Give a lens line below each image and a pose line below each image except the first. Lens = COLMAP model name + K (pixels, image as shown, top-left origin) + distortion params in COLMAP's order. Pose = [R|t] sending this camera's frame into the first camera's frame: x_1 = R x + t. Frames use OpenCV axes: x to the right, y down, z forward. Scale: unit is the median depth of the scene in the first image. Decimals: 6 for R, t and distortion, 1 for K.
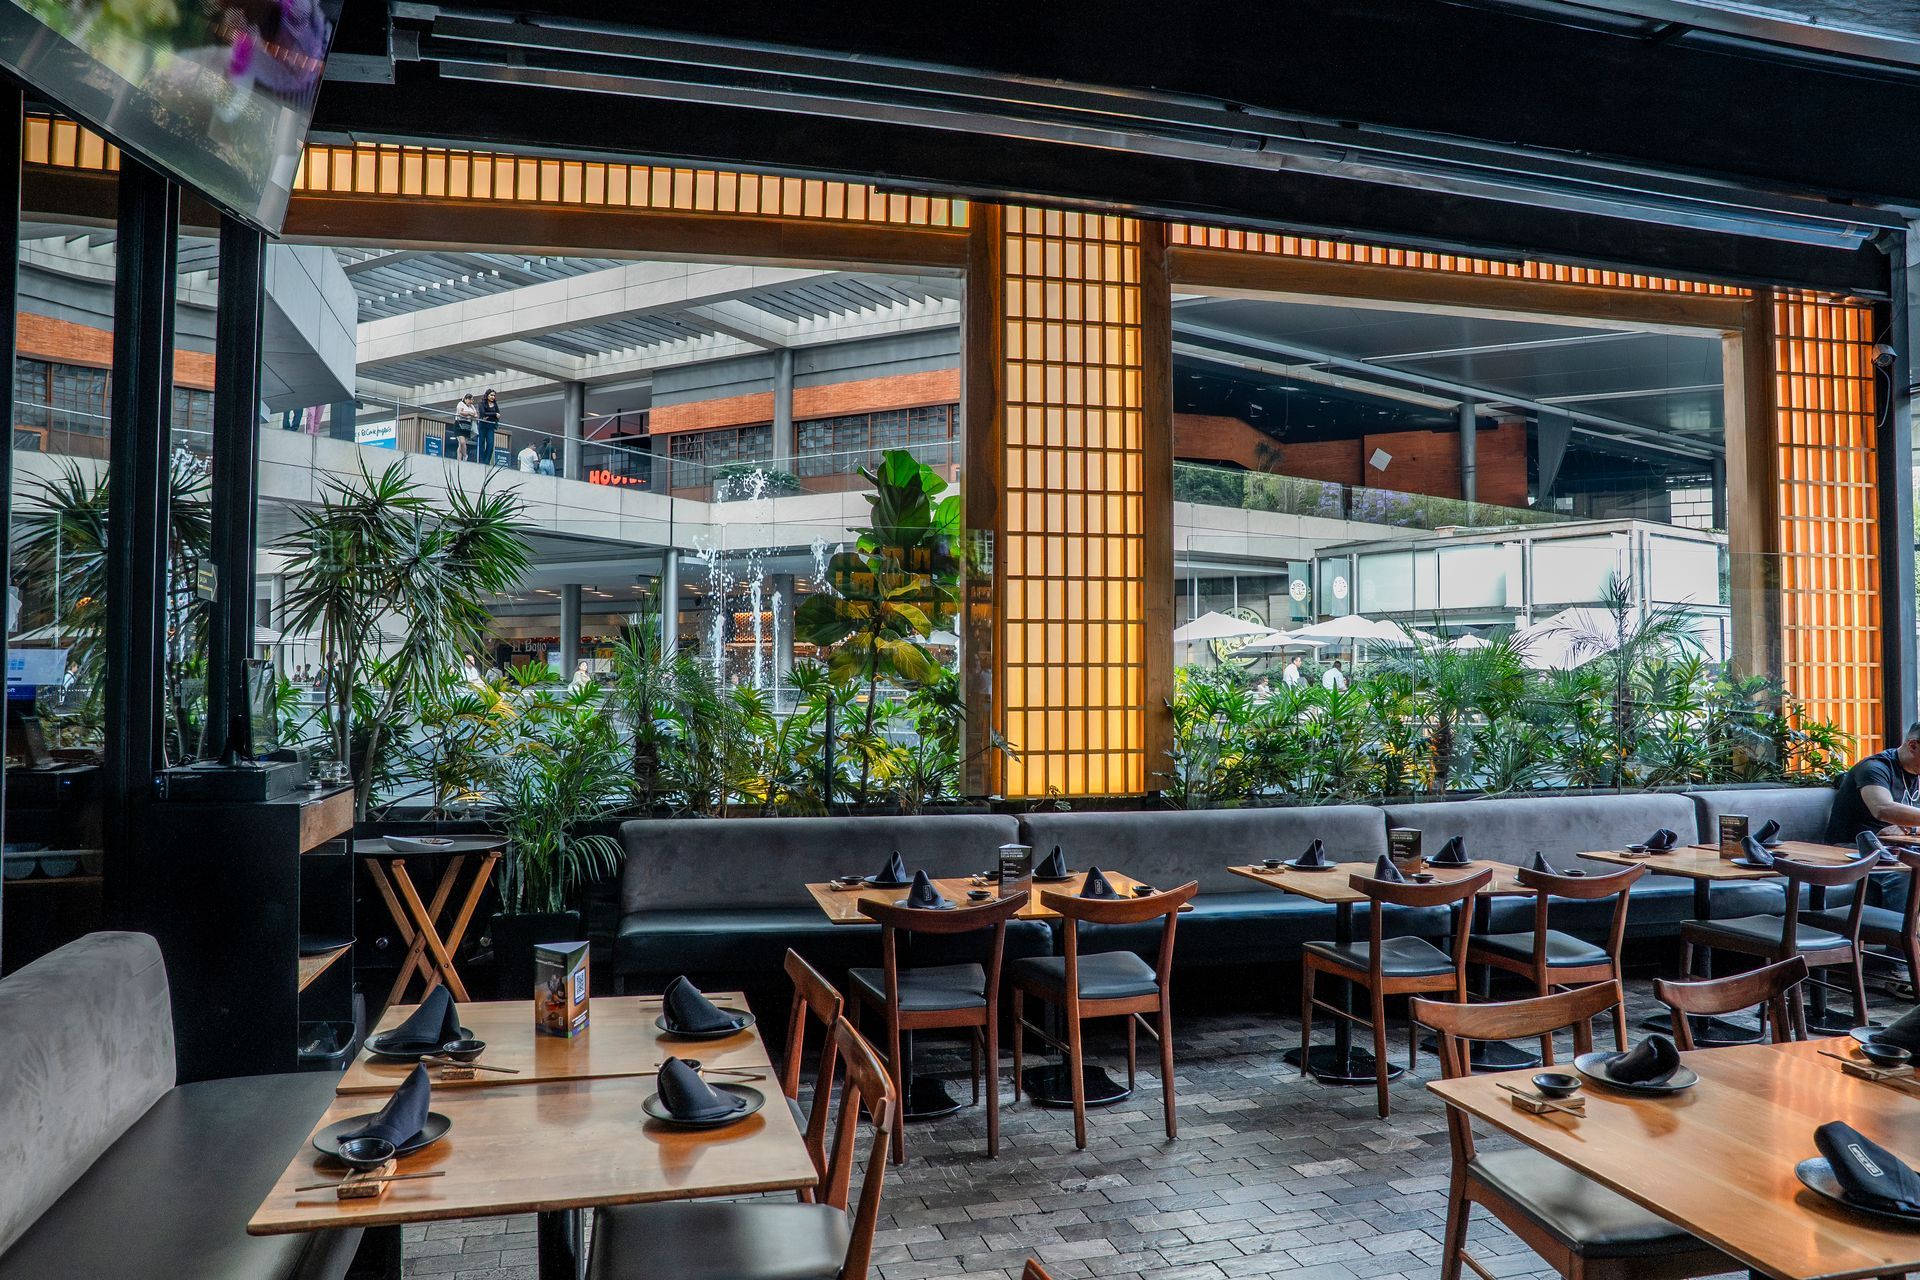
lens RADIAL K [[1343.7, 0, 958.0], [0, 1343.7, 621.6], [0, 0, 1]] dist [-0.043363, 0.004943]
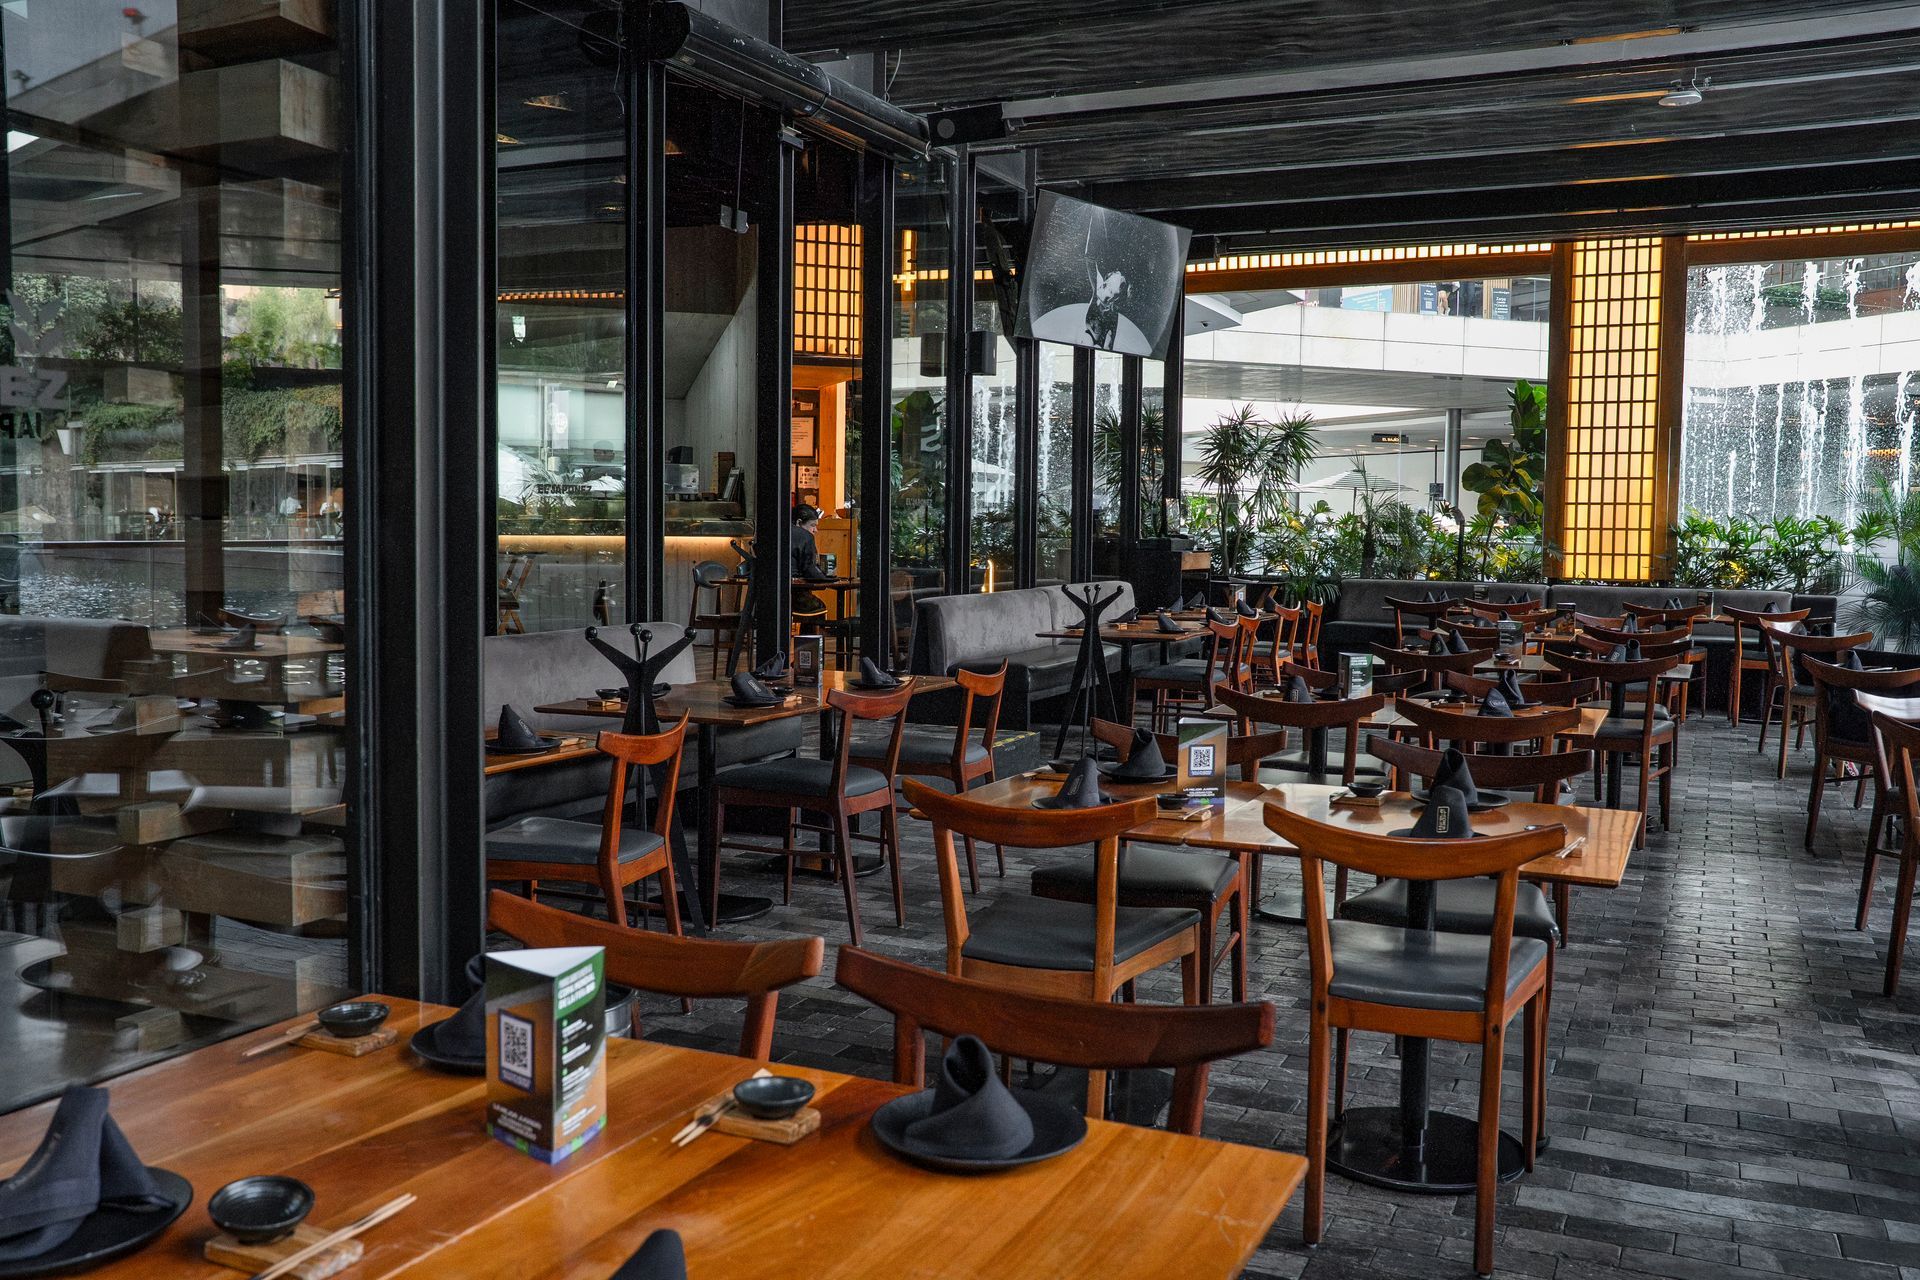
lens RADIAL K [[1705.5, 0, 960.0], [0, 1705.5, 640.0], [0, 0, 1]] dist [-0.004180, 0.007271]
pose [[0.760061, 0.056297, -0.647408, 0.876693], [0.011058, 0.994976, 0.099503, -0.020757], [0.649757, -0.082787, 0.755620, -1.202851]]
